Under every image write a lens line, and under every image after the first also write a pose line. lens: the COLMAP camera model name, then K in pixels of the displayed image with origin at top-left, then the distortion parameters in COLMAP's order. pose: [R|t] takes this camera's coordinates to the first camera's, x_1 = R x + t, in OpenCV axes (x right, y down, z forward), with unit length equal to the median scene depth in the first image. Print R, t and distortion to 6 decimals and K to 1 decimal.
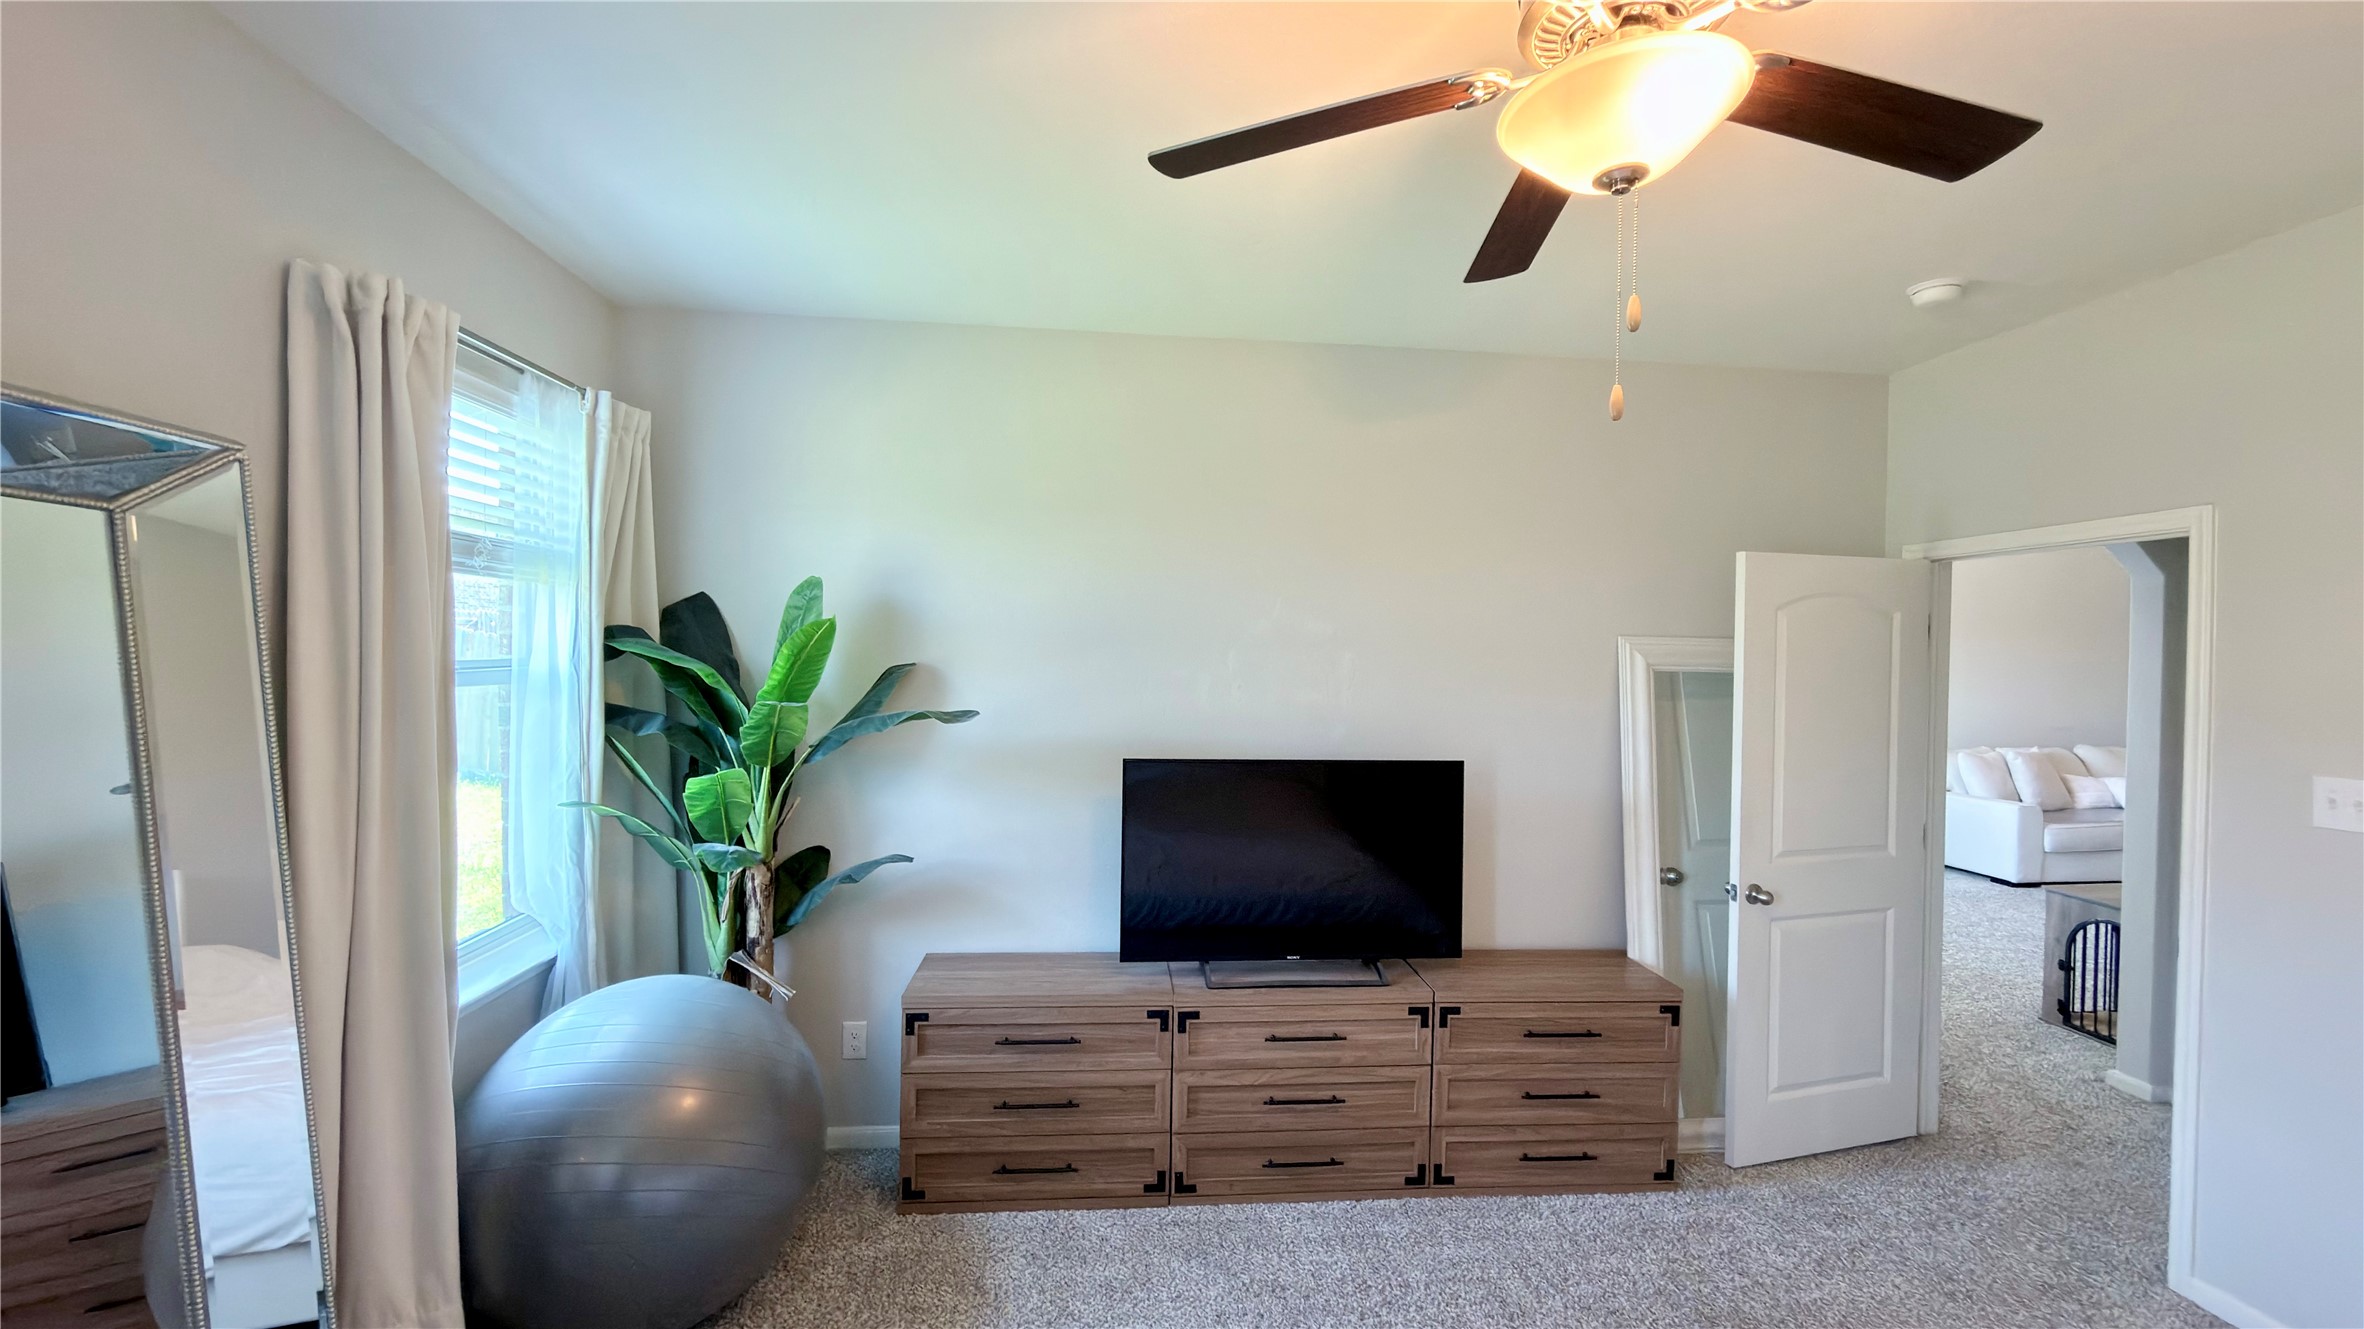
lens RADIAL K [[944.0, 0, 1182.0], [0, 944.0, 664.5], [0, 0, 1]] dist [-0.001386, 0.000351]
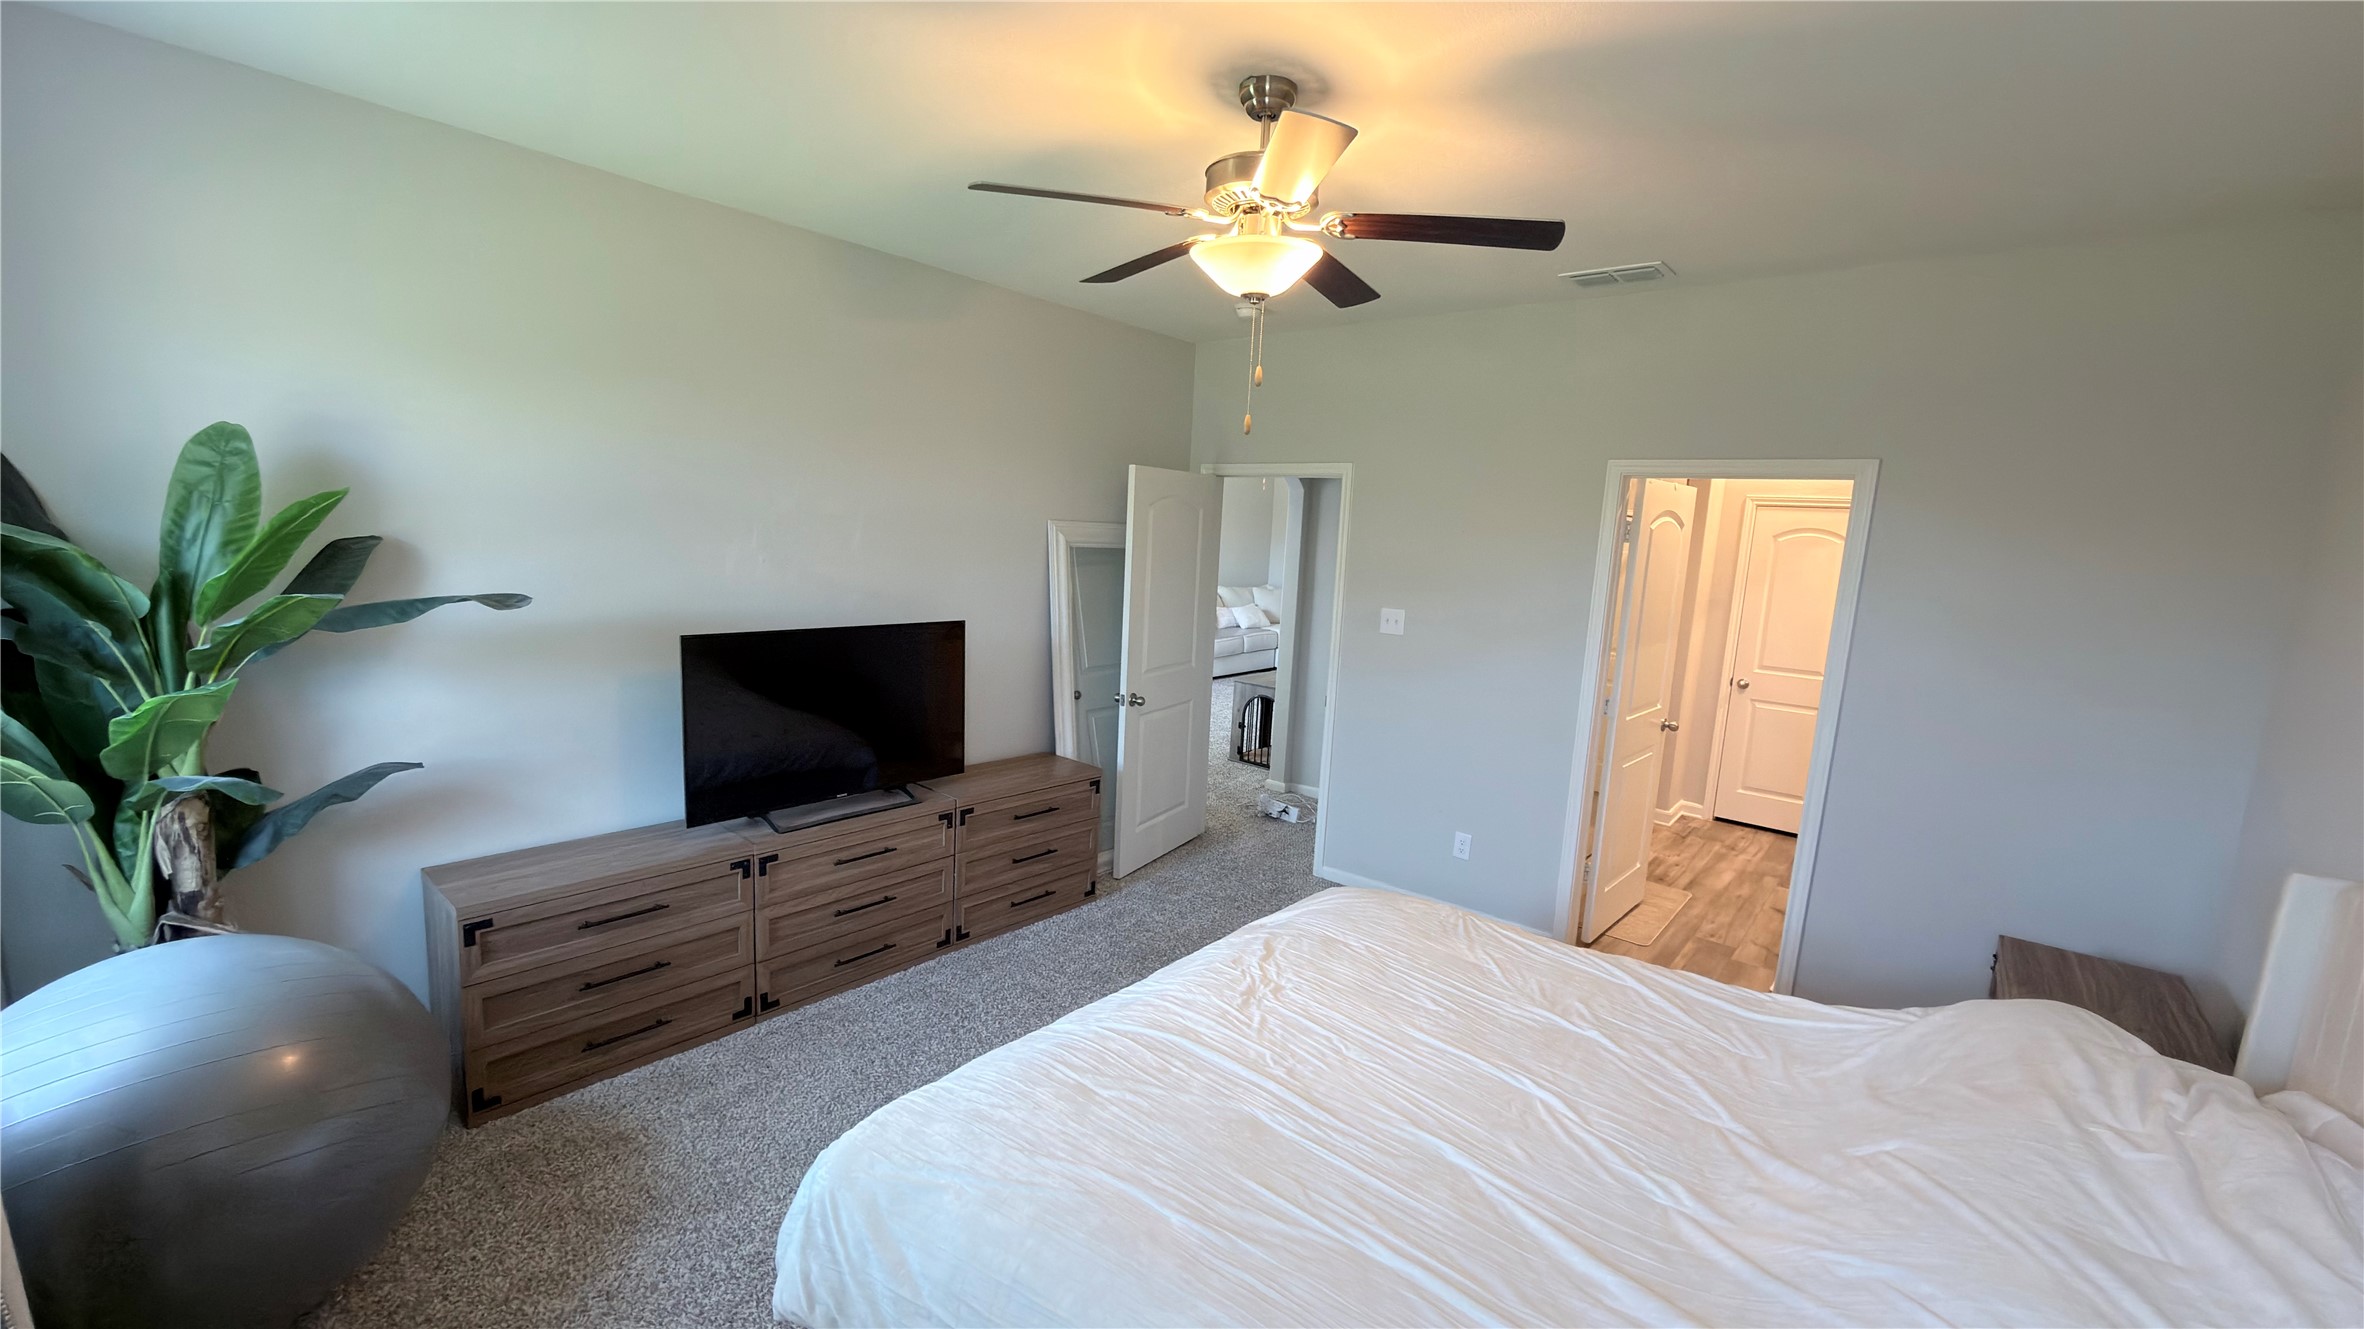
lens RADIAL K [[963.8, 0, 1188.0], [0, 963.8, 670.3], [0, 0, 1]] dist [0.000268, 0.000144]
pose [[0.707863, -0.087324, 0.700931, -0.414742], [-0.030111, 0.987696, 0.153459, -0.039524], [-0.705708, -0.129734, 0.696524, -0.117273]]
